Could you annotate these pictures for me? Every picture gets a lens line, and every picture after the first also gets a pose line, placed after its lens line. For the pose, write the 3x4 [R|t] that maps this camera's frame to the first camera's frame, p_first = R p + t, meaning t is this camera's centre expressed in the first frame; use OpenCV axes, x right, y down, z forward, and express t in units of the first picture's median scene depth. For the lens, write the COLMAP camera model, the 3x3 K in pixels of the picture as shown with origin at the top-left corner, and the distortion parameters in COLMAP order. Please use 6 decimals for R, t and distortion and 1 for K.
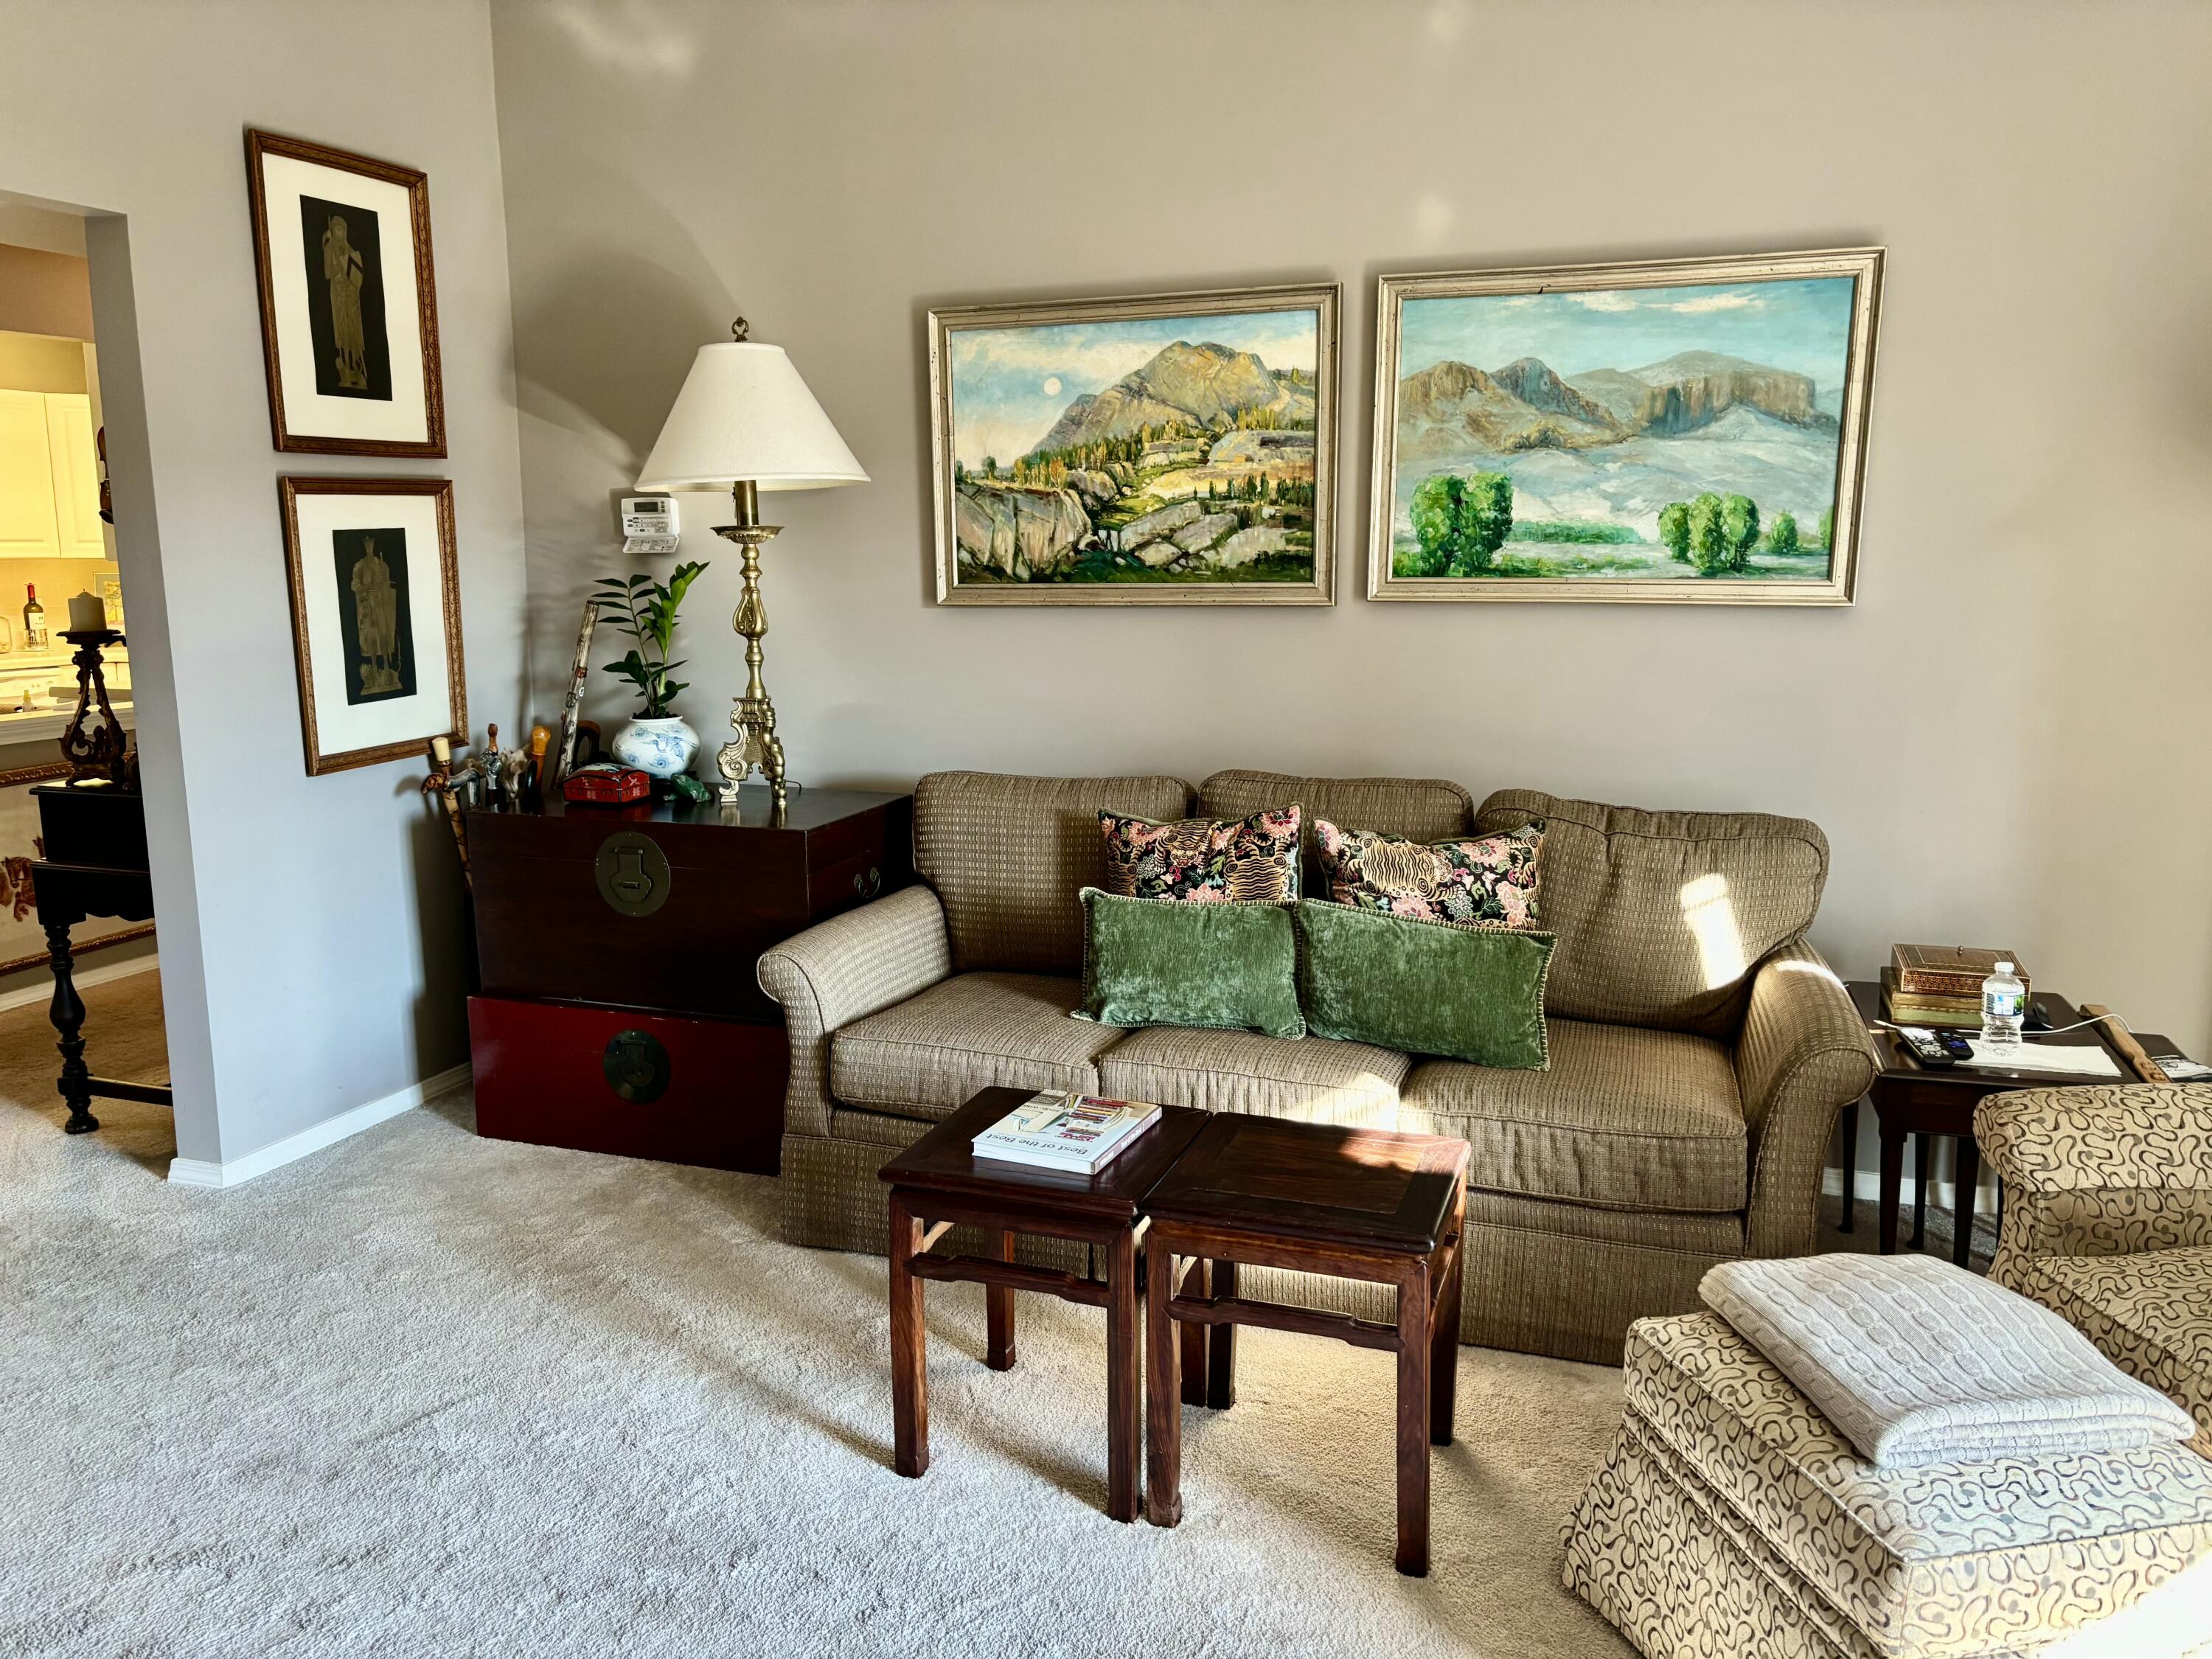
lens RADIAL K [[1666.5, 0, 1101.2], [0, 1666.5, 879.7], [0, 0, 1]] dist [-0.005413, -0.007866]
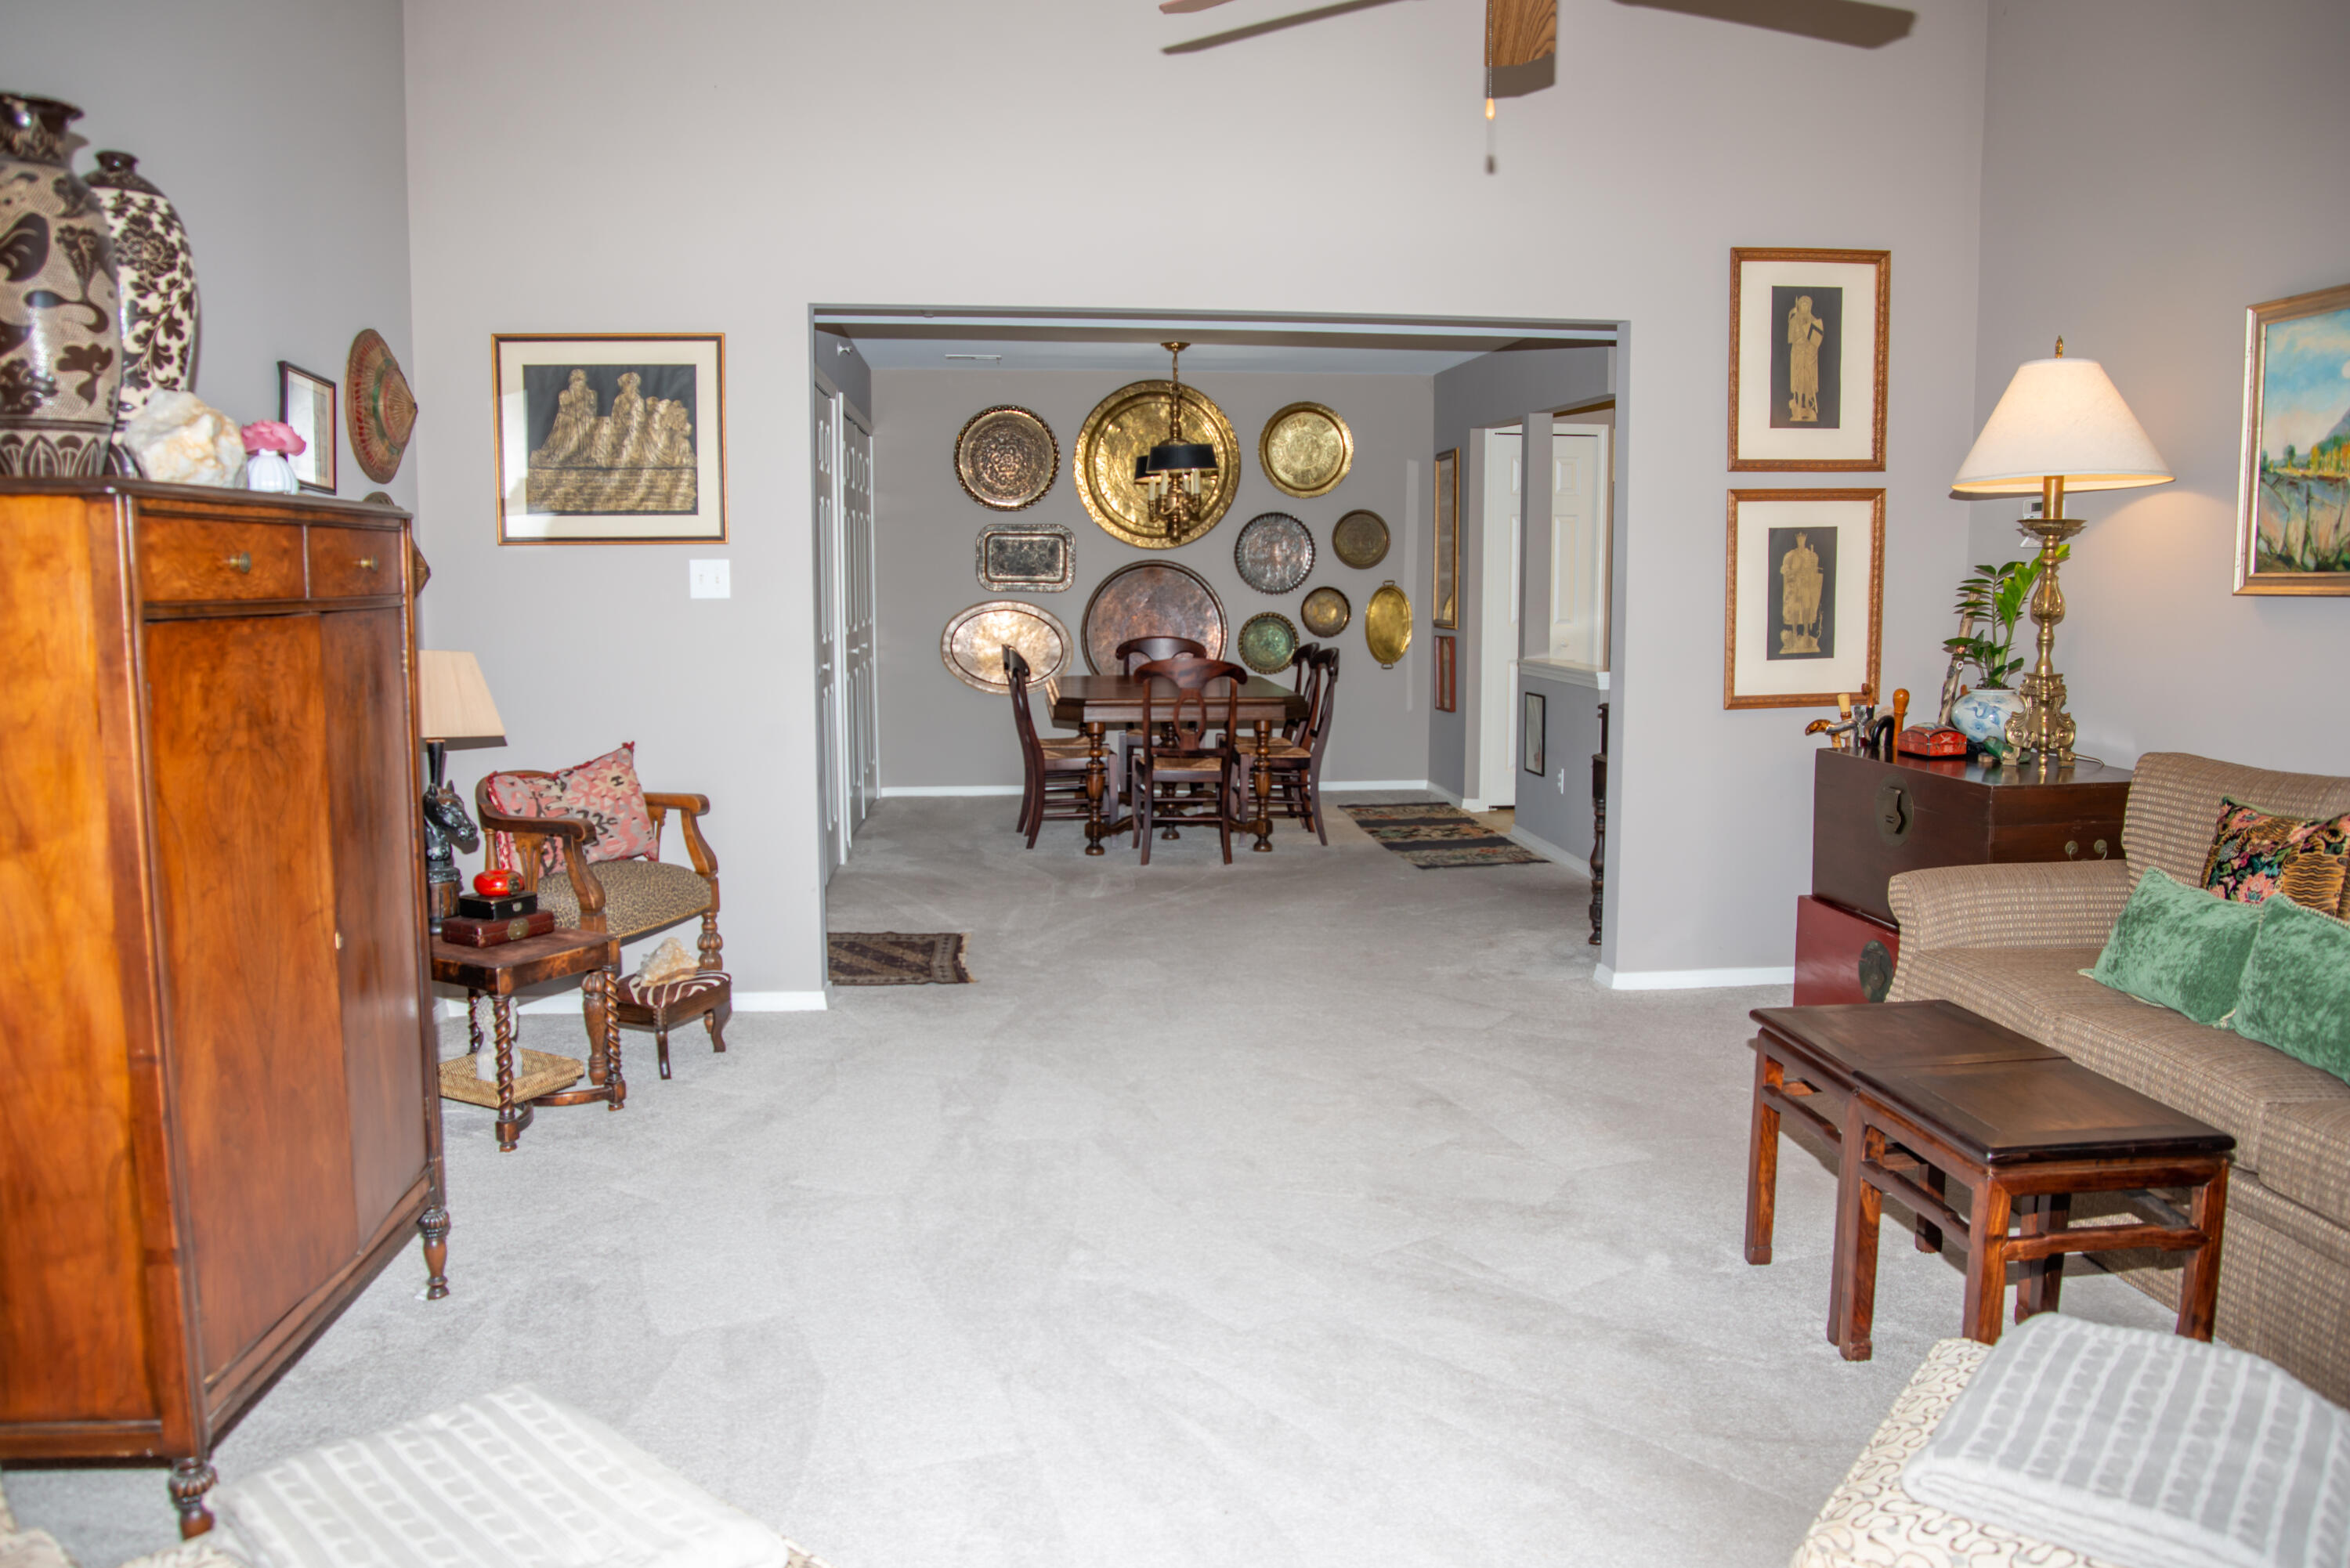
lens RADIAL K [[1657.5, 0, 1165.3], [0, 1657.5, 773.5], [0, 0, 1]] dist [-0.094715, 0.039083]
pose [[0.426447, 0.110303, -0.897762, 0.530180], [-0.182159, 0.982674, 0.034208, 0.025792], [0.885980, 0.148947, 0.439151, 0.031083]]
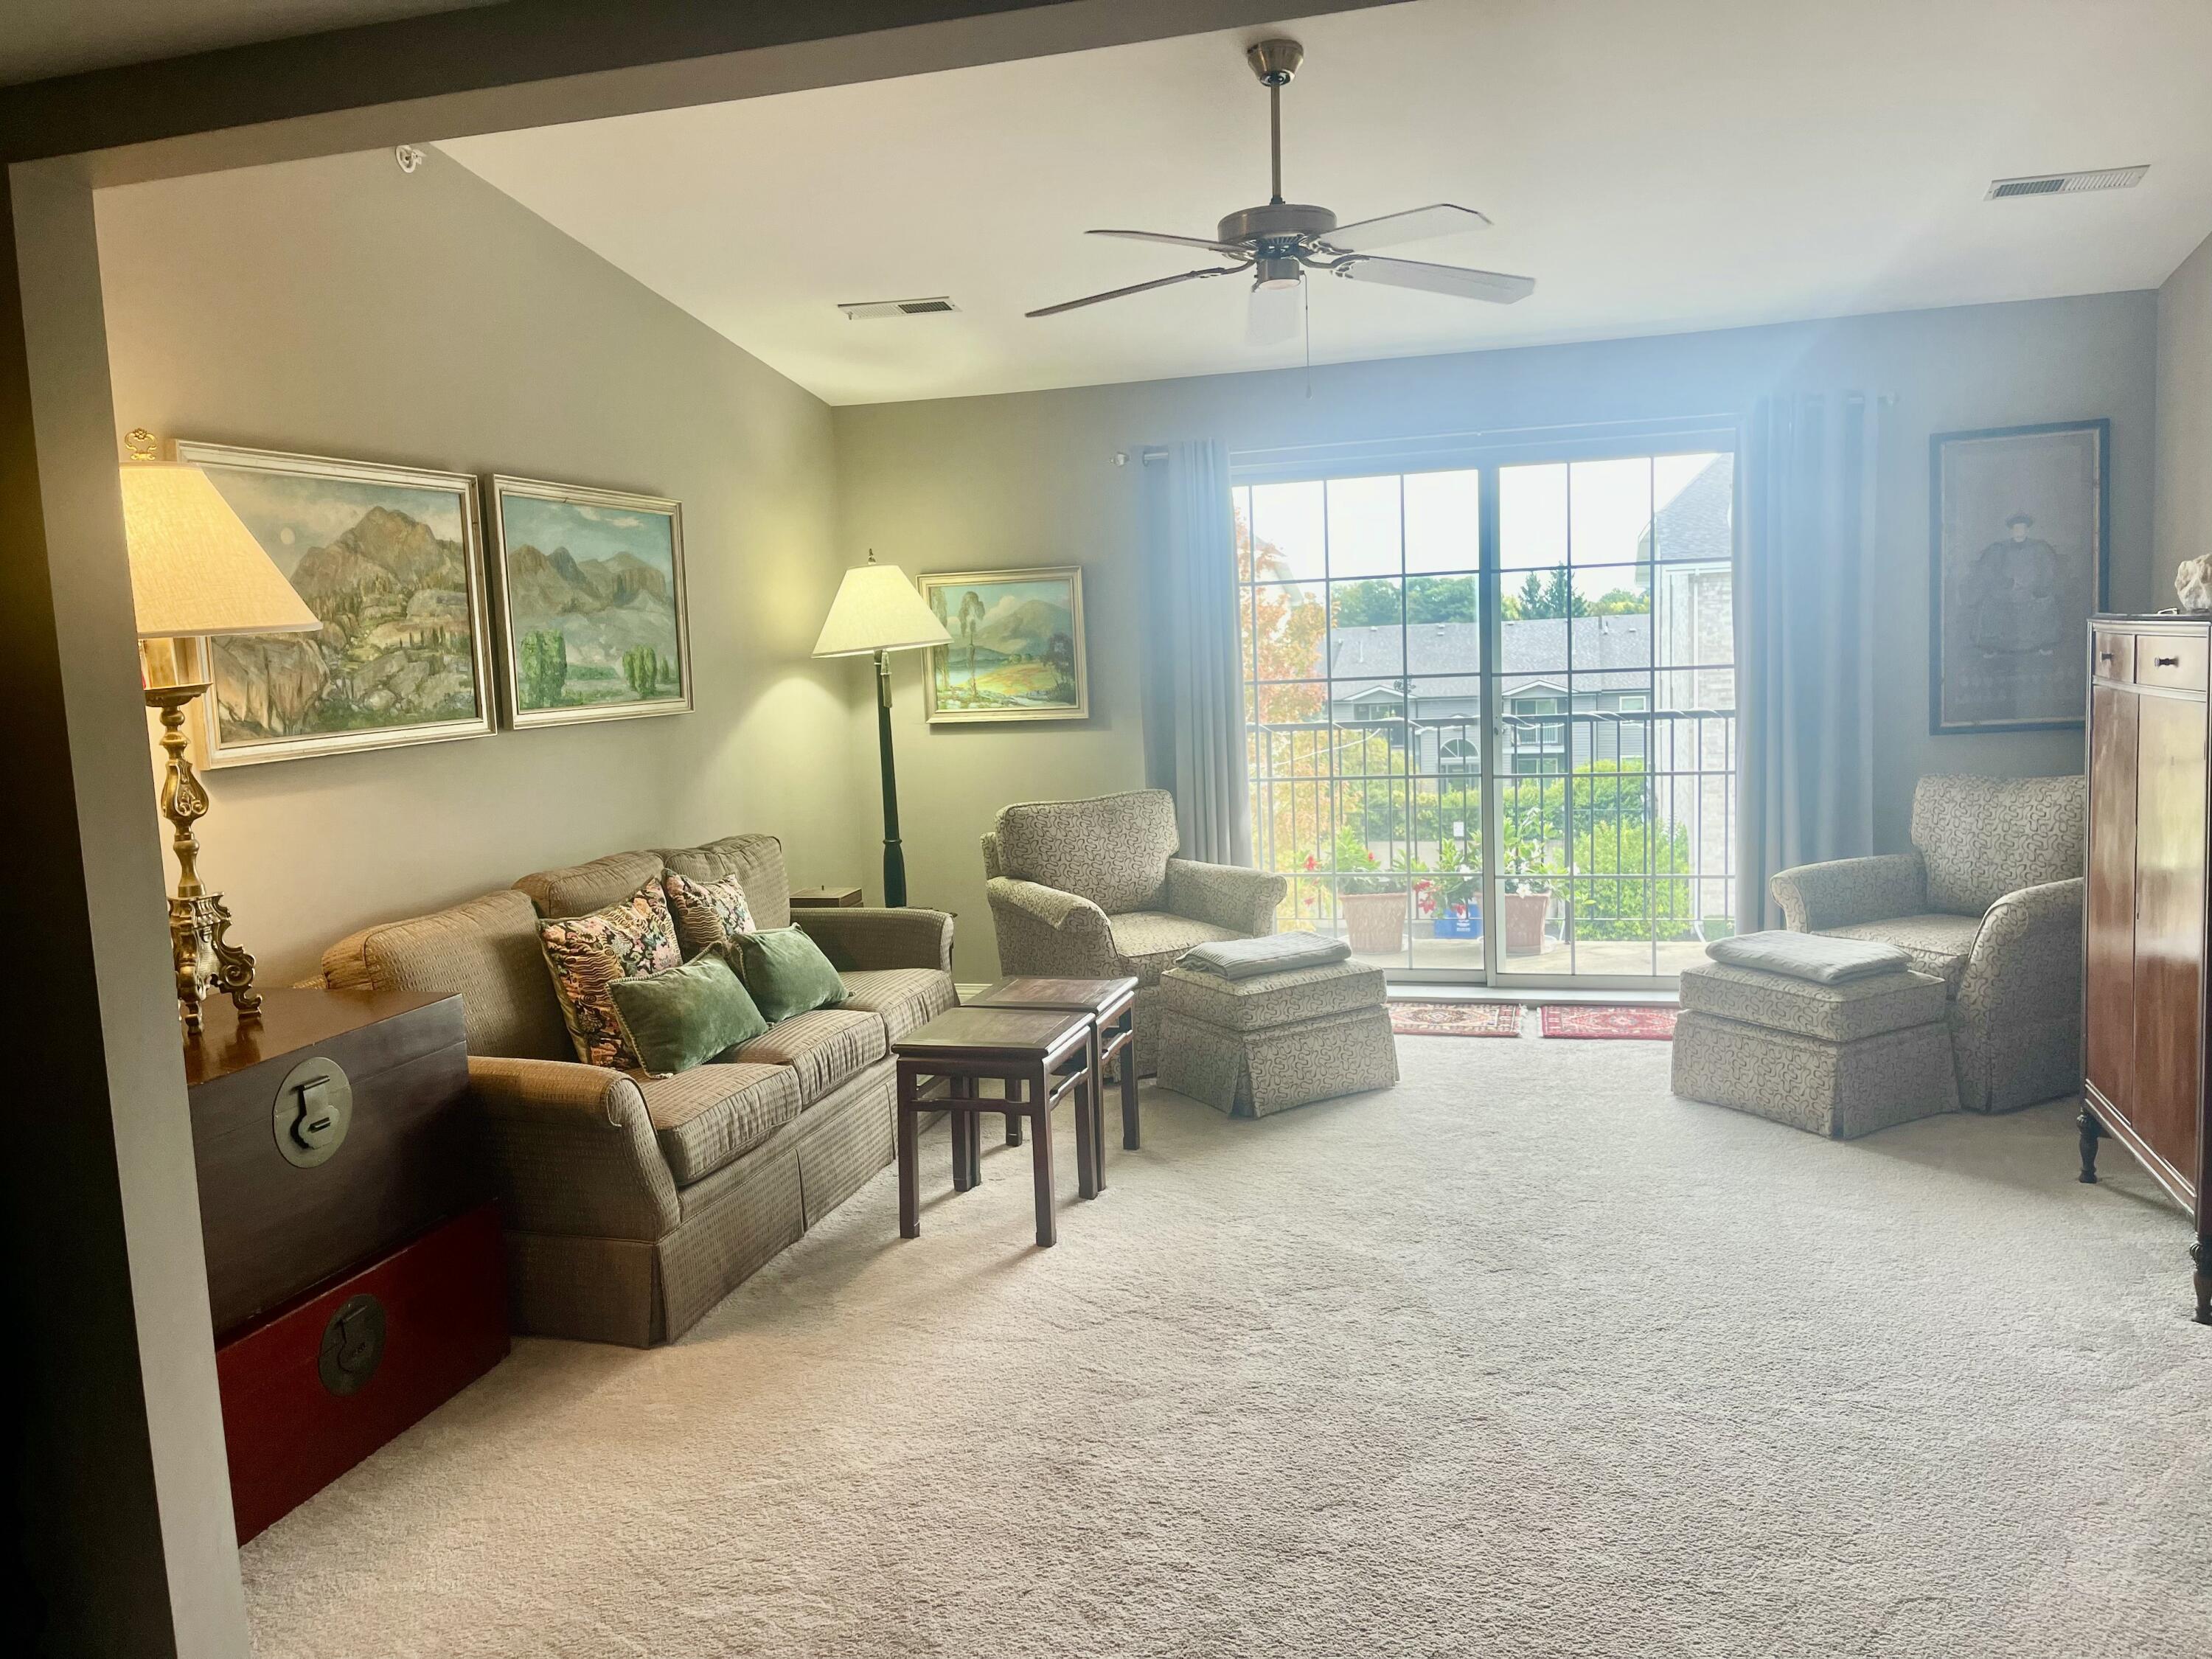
lens RADIAL K [[1633.9, 0, 1105.8], [0, 1633.9, 824.3], [0, 0, 1]] dist [0.012980, -0.004298]
pose [[-0.056871, -0.101233, 0.993236, -1.040352], [0.245063, 0.962995, 0.112183, -0.124717], [-0.967838, 0.249786, -0.029958, 0.612130]]
